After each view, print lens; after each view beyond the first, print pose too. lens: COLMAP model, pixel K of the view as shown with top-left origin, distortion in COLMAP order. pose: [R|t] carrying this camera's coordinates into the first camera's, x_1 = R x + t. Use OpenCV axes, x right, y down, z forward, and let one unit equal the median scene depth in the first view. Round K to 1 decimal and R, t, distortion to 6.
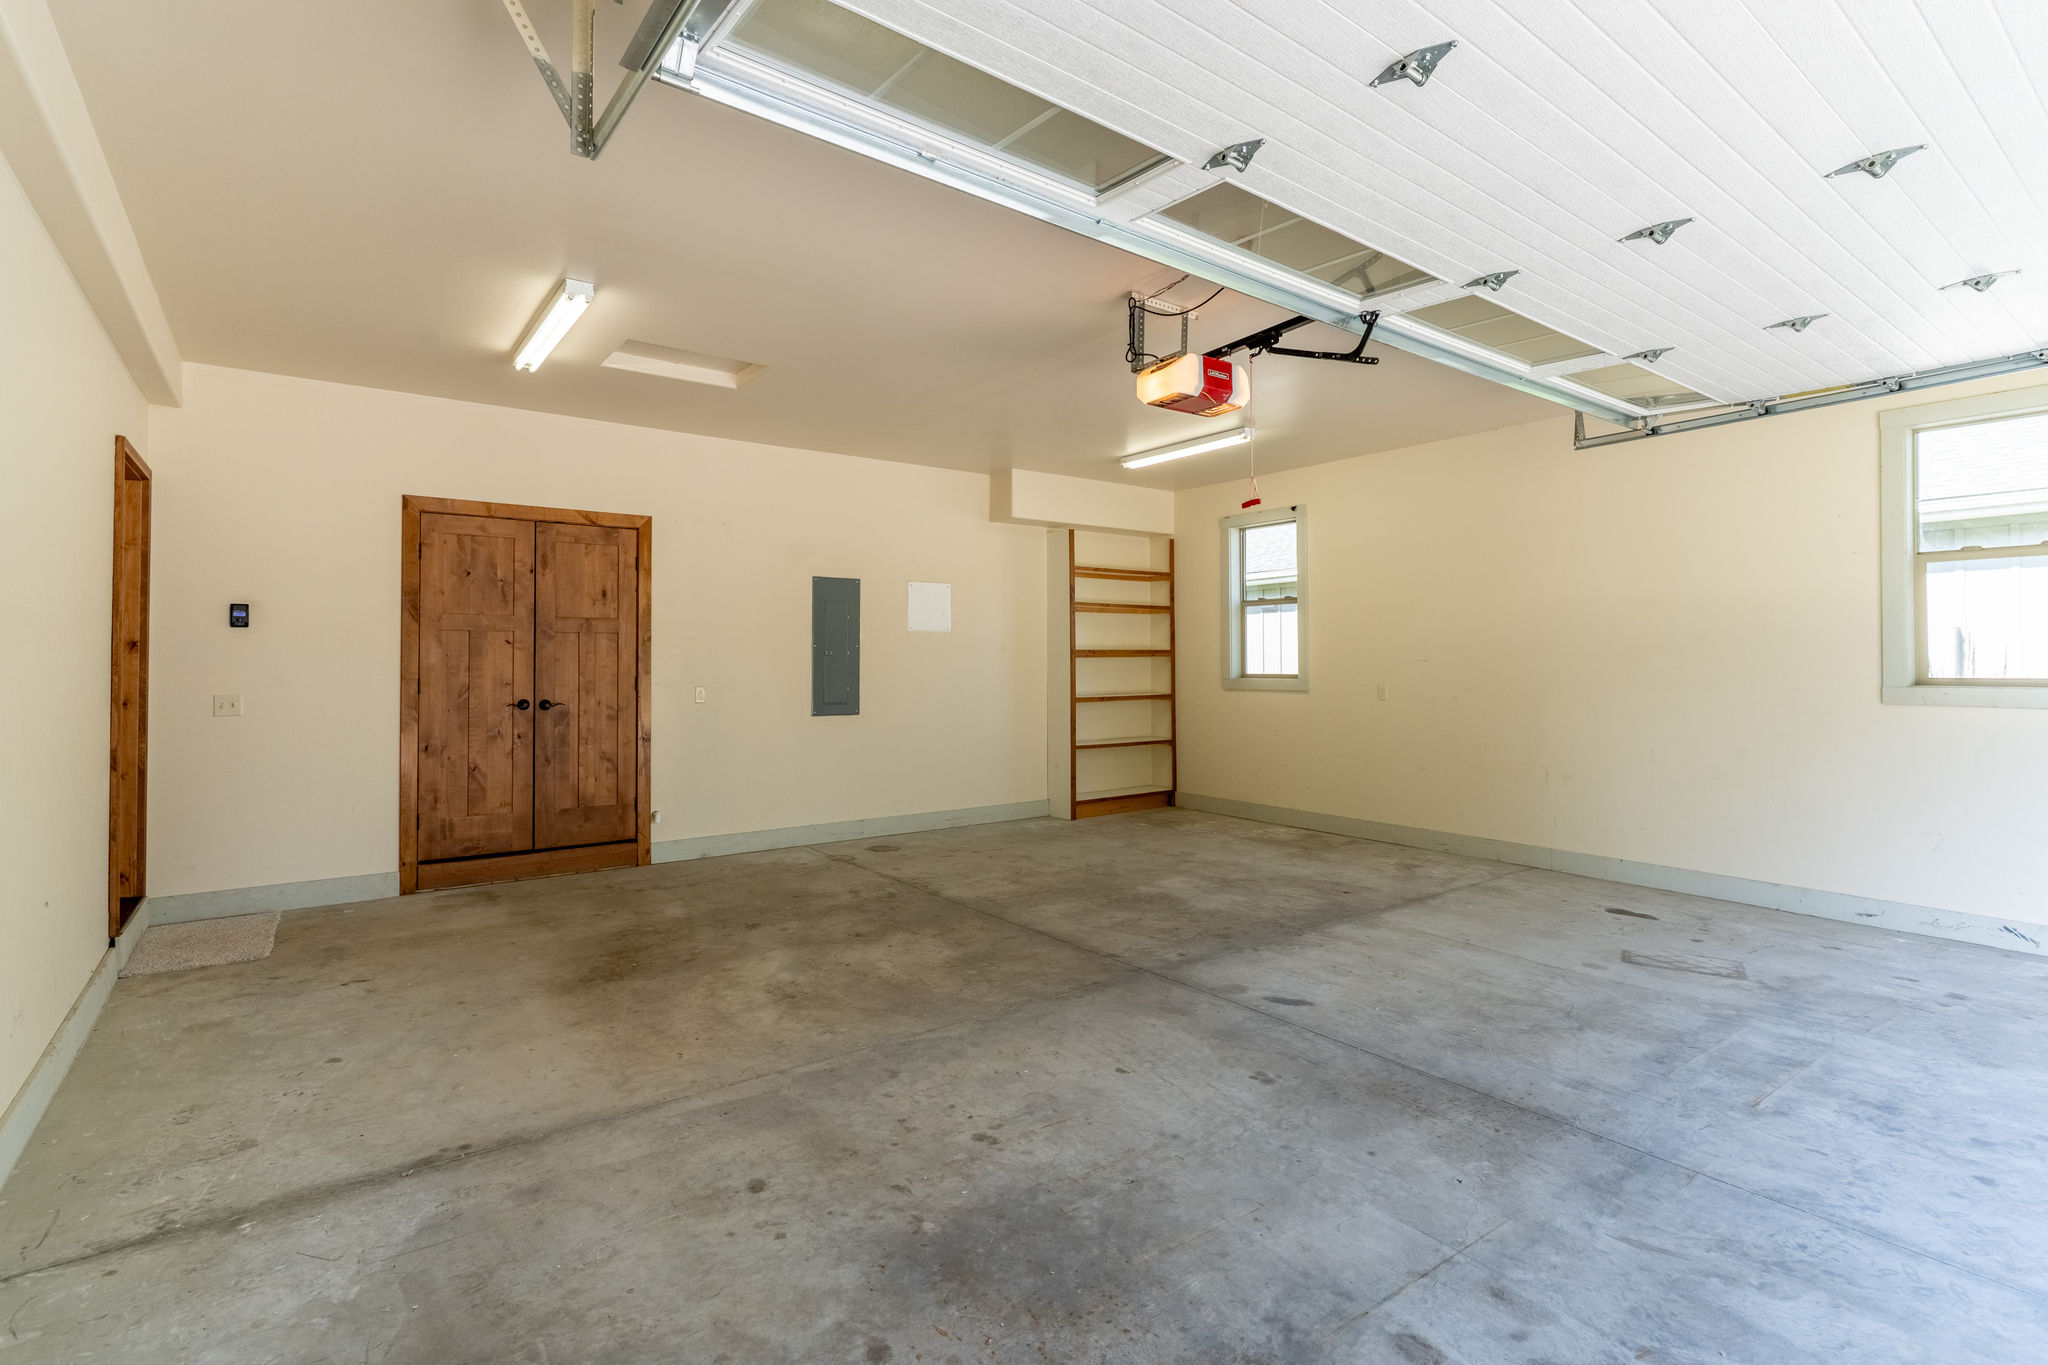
lens RADIAL K [[972.3, 0, 987.3], [0, 972.3, 642.4], [0, 0, 1]] dist [0.002133, 0.000218]
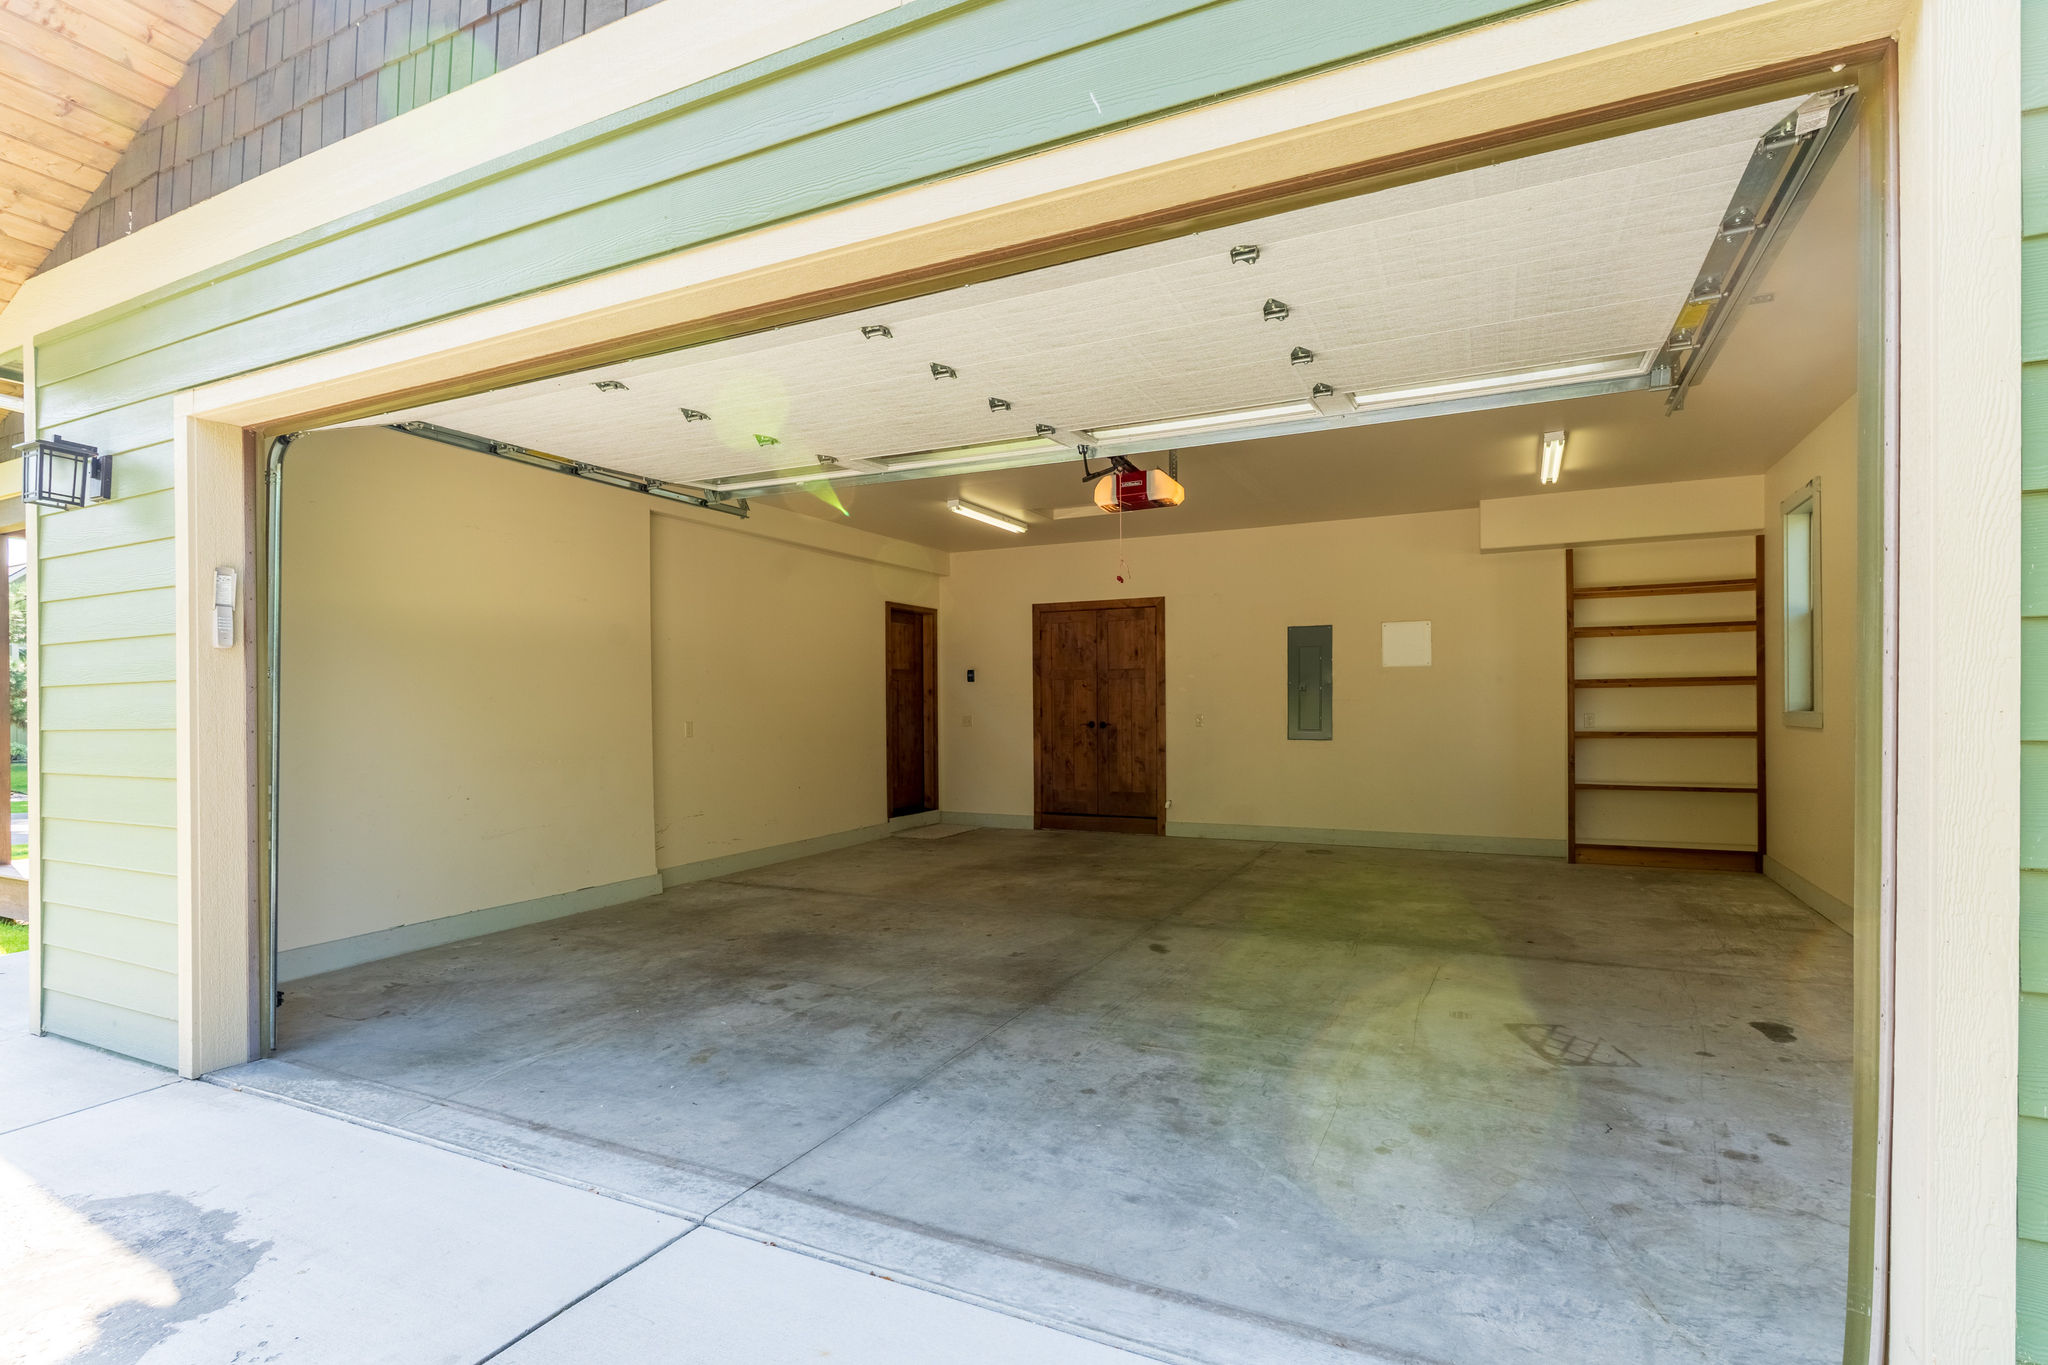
lens RADIAL K [[972.3, 0, 1014.7], [0, 972.3, 699.1], [0, 0, 1]] dist [0.002133, 0.000218]
pose [[0.463289, -0.006387, -0.886184, 0.958553], [0.026916, 0.999614, 0.006866, 0.008042], [0.885798, -0.027034, 0.463283, 0.147168]]
